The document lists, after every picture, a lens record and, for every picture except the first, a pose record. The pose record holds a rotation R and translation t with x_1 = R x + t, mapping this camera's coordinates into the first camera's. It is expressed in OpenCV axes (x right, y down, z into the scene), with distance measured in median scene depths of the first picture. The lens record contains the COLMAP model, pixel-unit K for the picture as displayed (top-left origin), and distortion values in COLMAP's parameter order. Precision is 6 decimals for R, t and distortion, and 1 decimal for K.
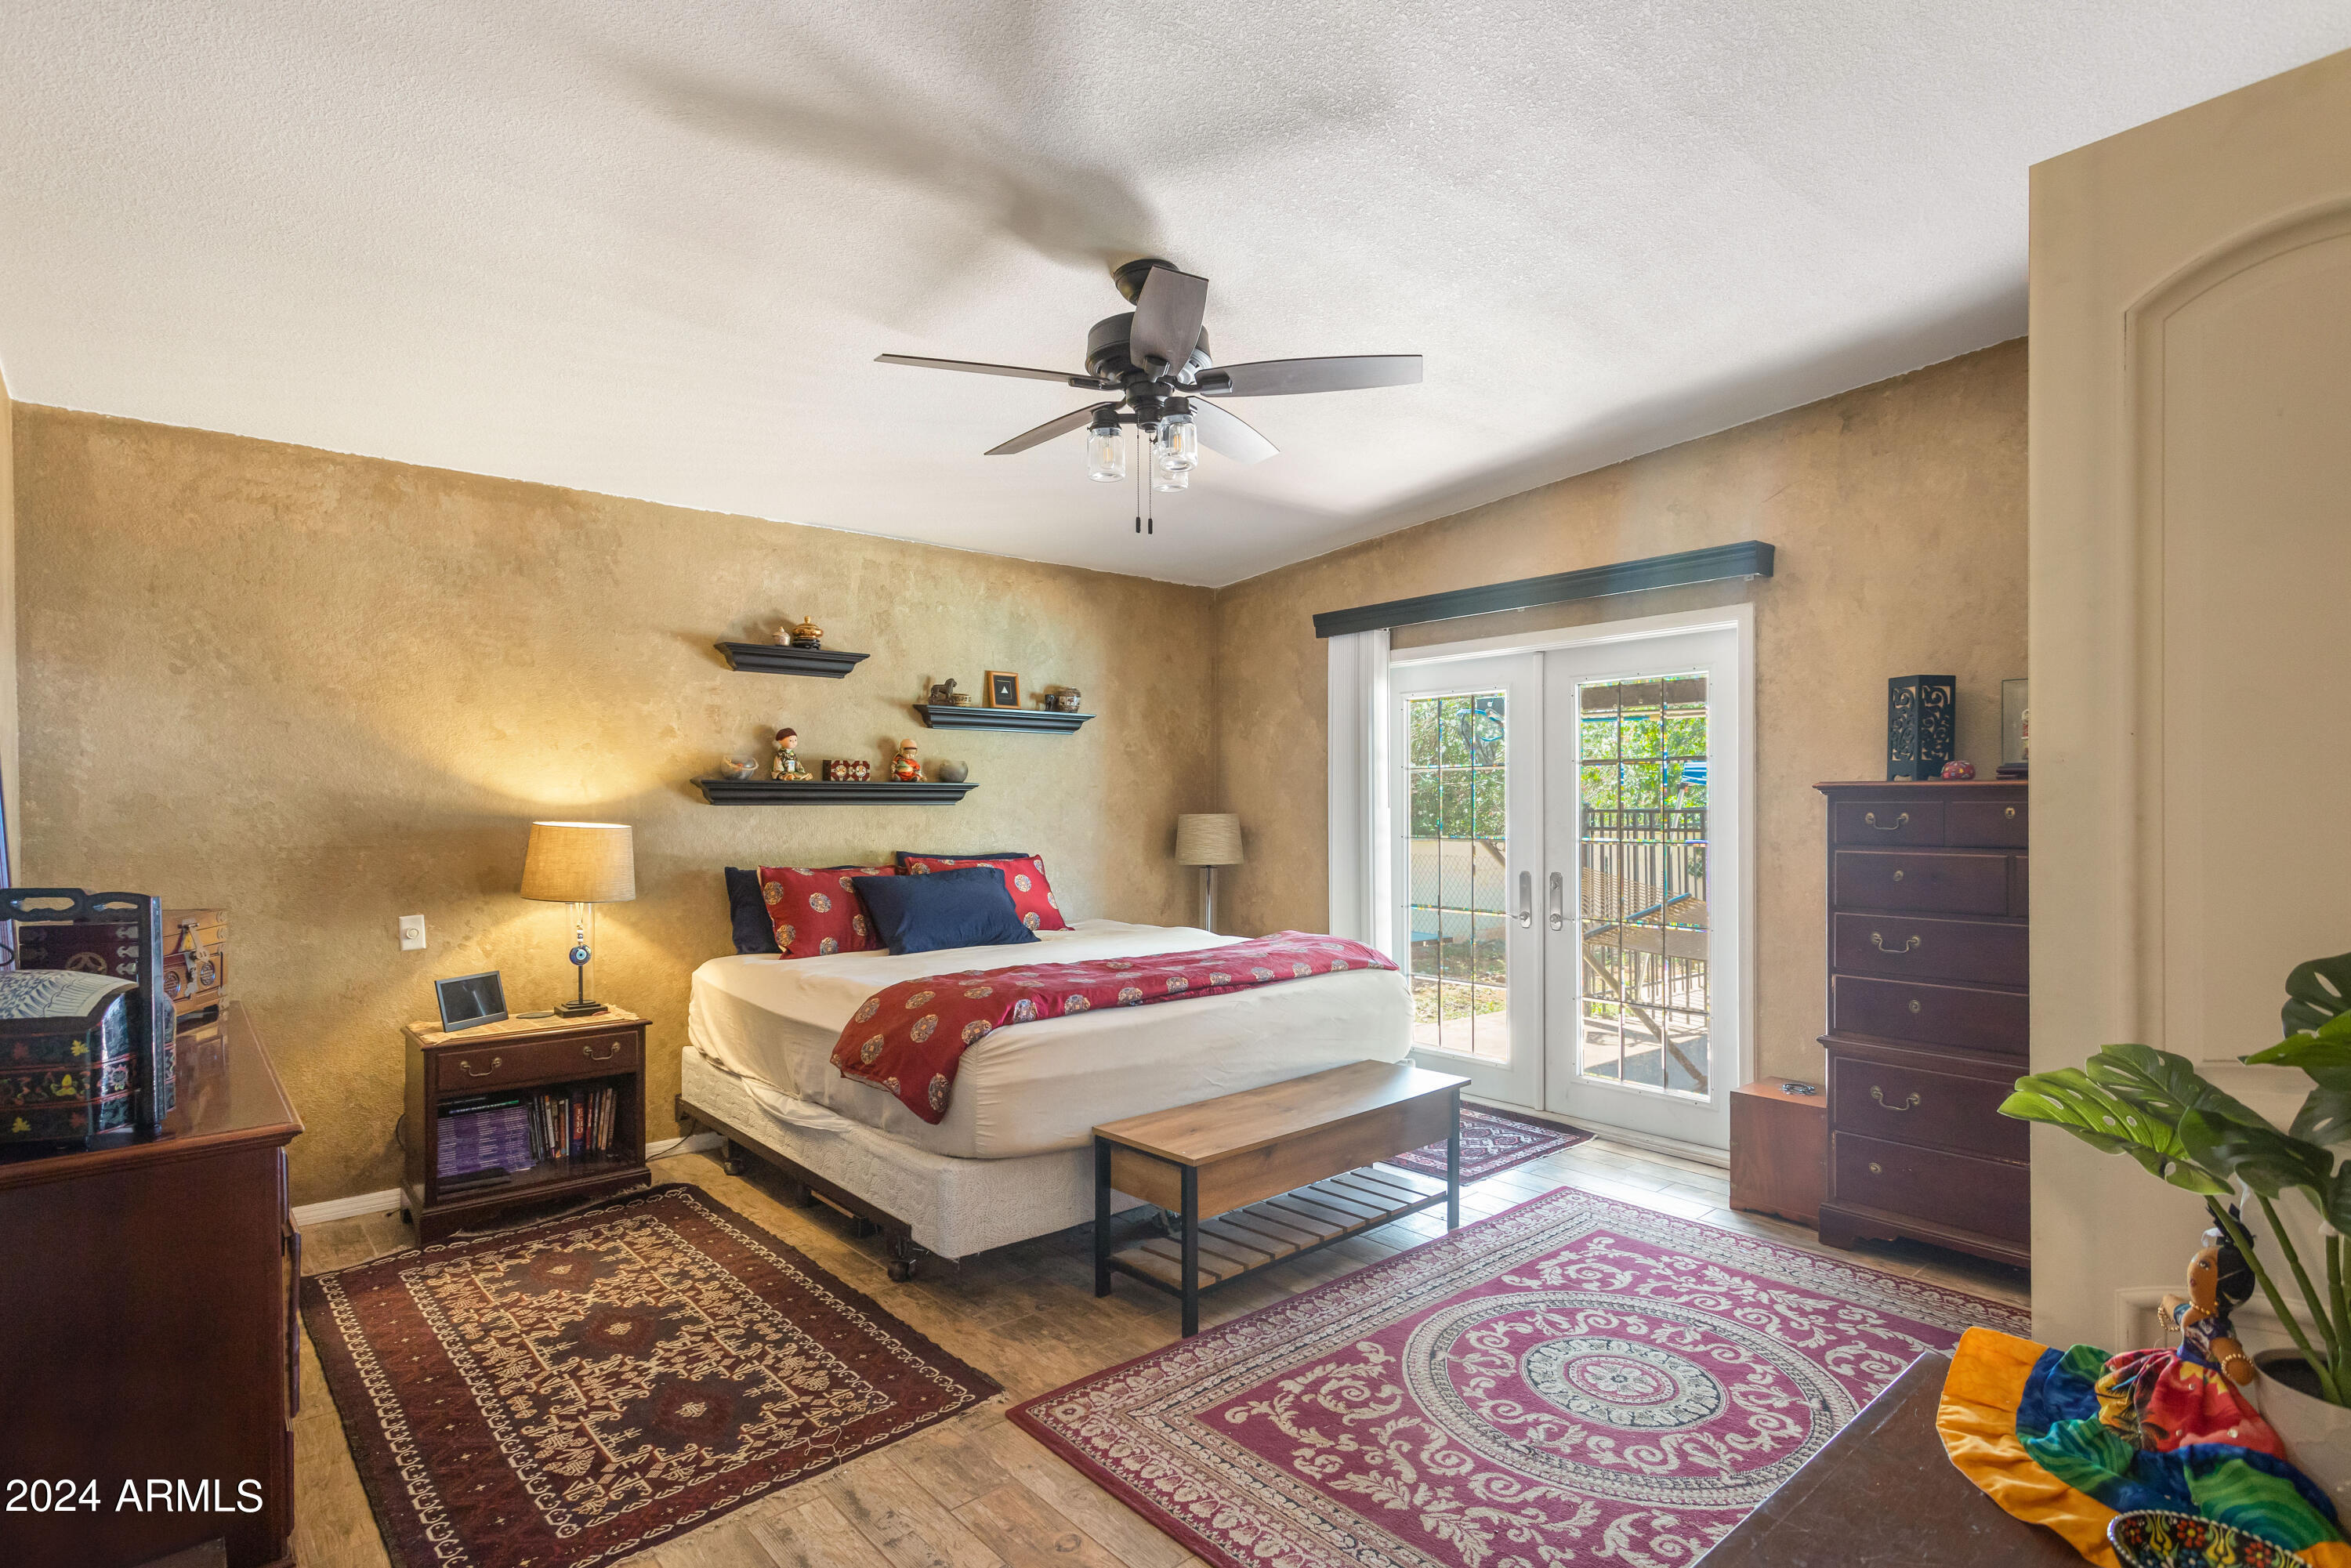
lens RADIAL K [[1157.5, 0, 1169.4], [0, 1157.5, 801.1], [0, 0, 1]] dist [-0.001198, 0.000779]
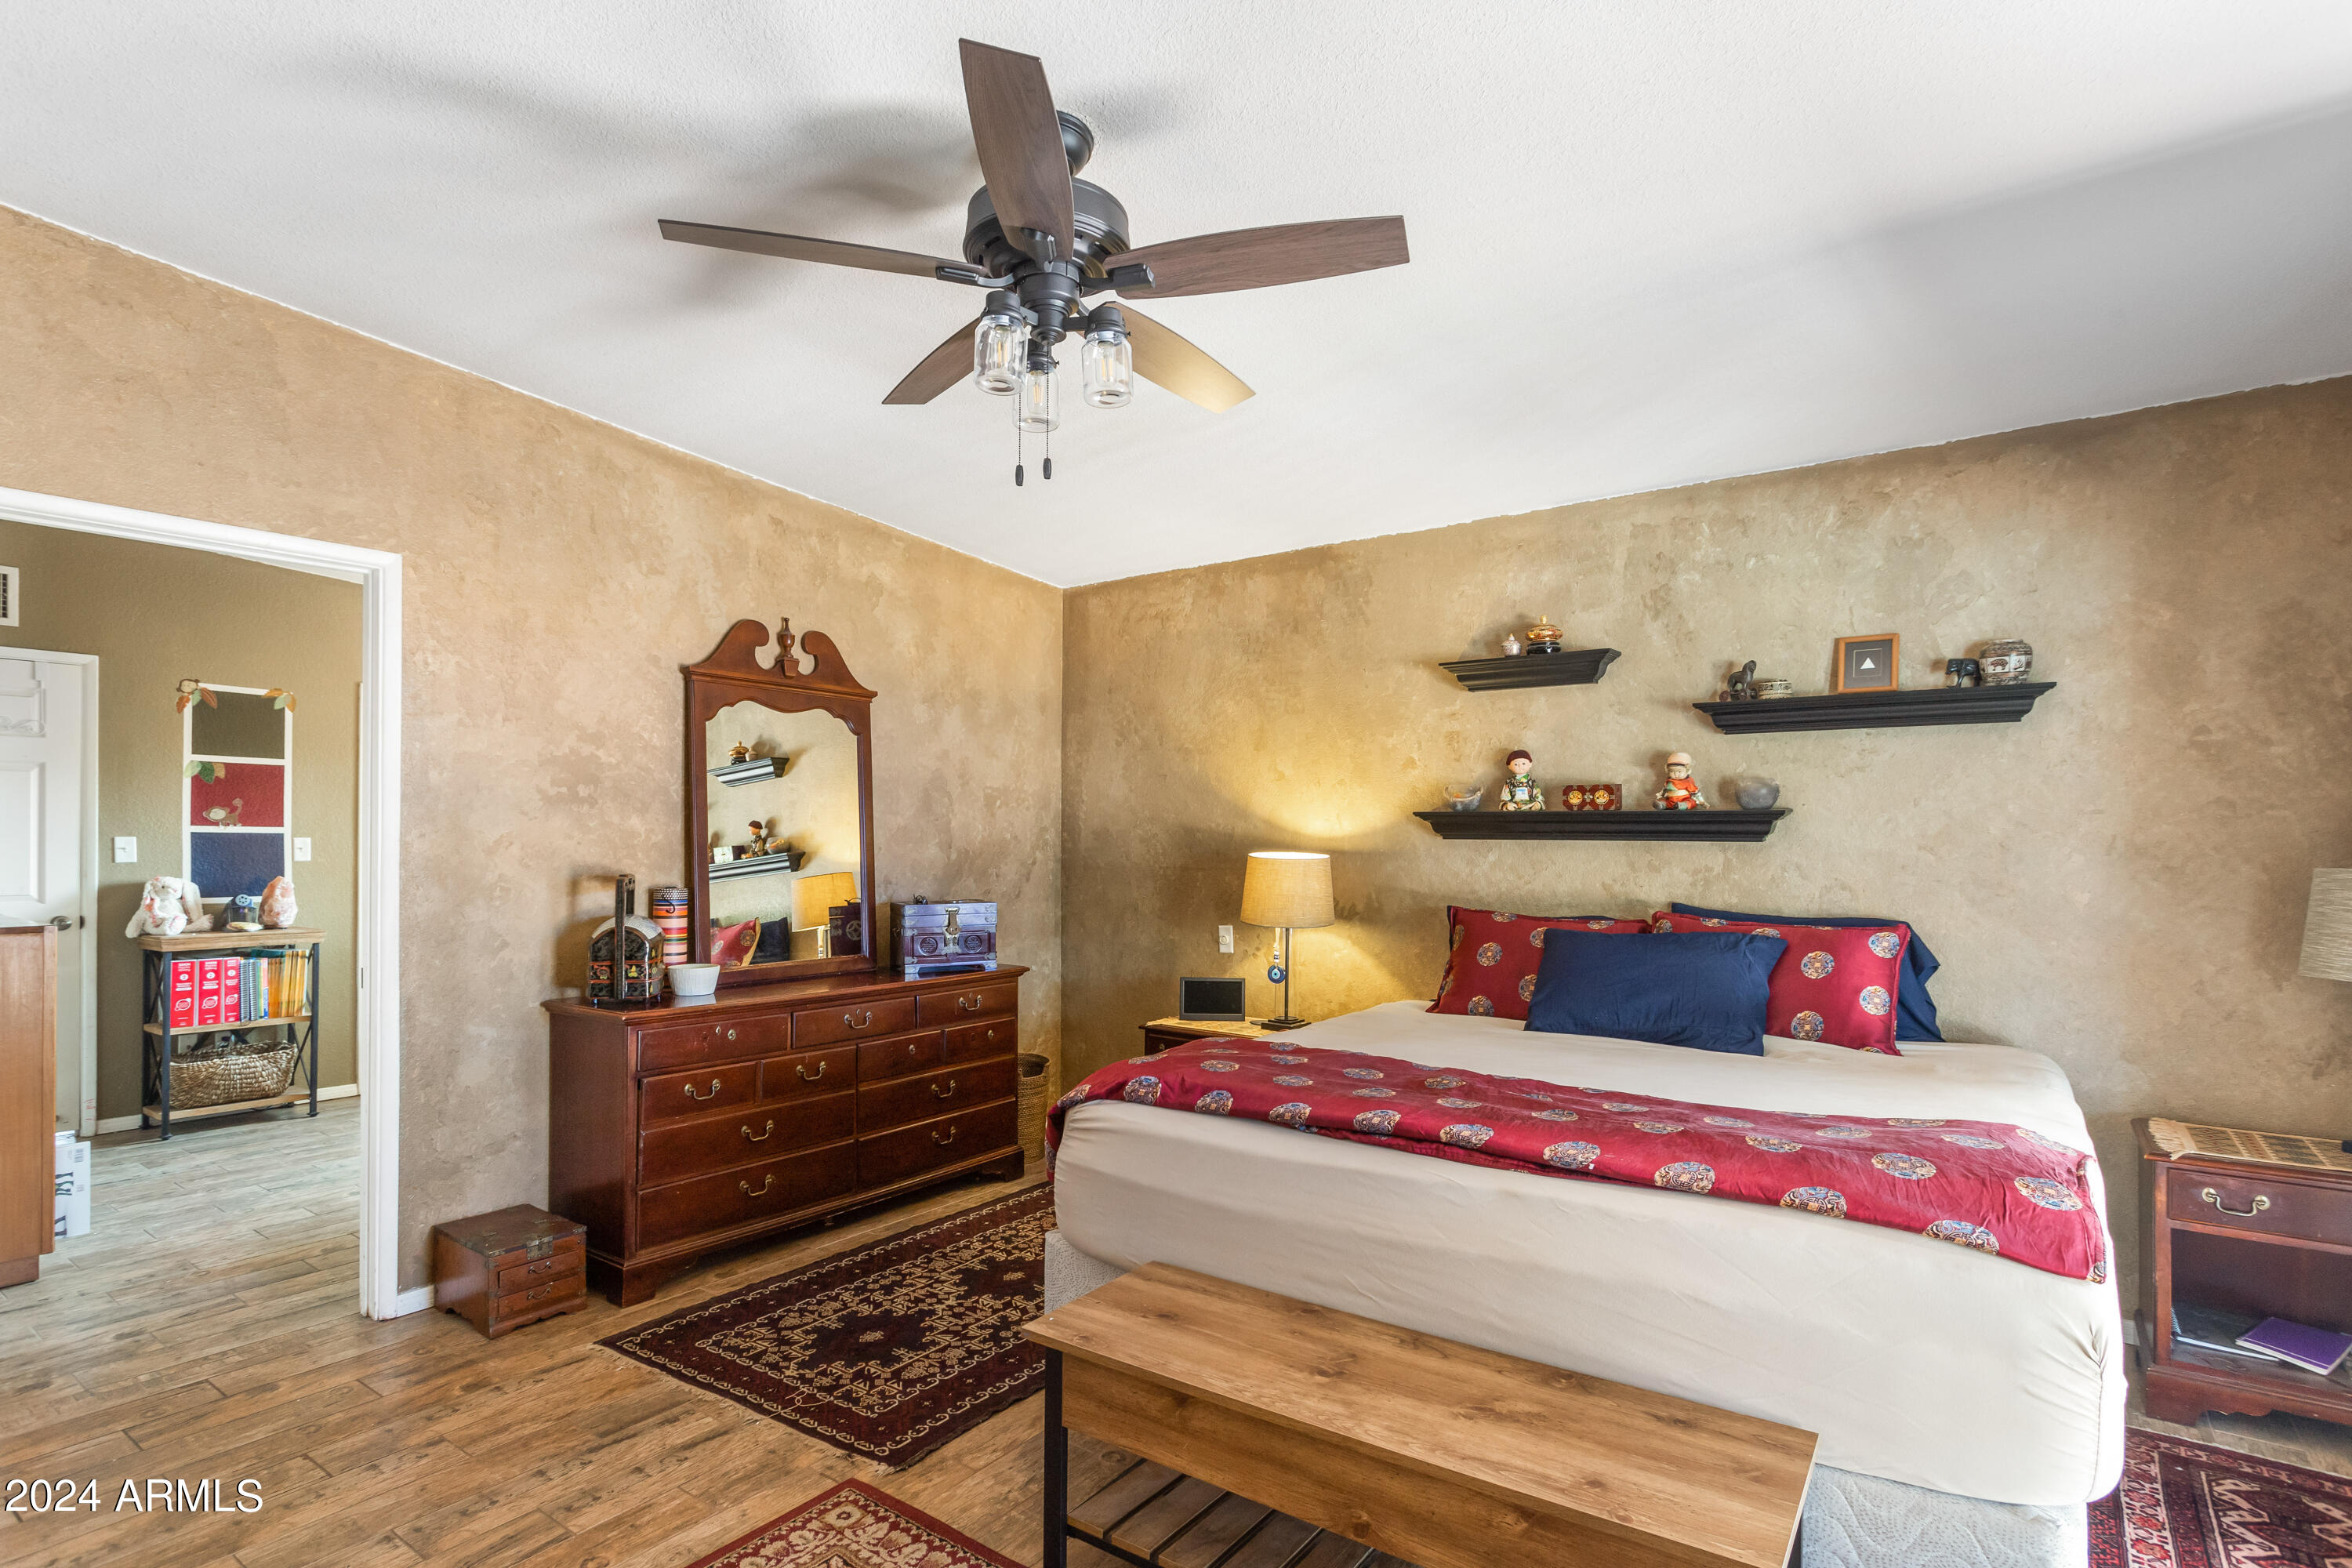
lens RADIAL K [[1158.0, 0, 1193.7], [0, 1158.0, 828.7], [0, 0, 1]] dist [-0.001198, 0.000779]
pose [[0.233780, -0.002122, -0.972287, 0.507131], [-0.005634, 0.999978, -0.003537, -0.000009], [0.972273, 0.006305, 0.233763, 0.629869]]
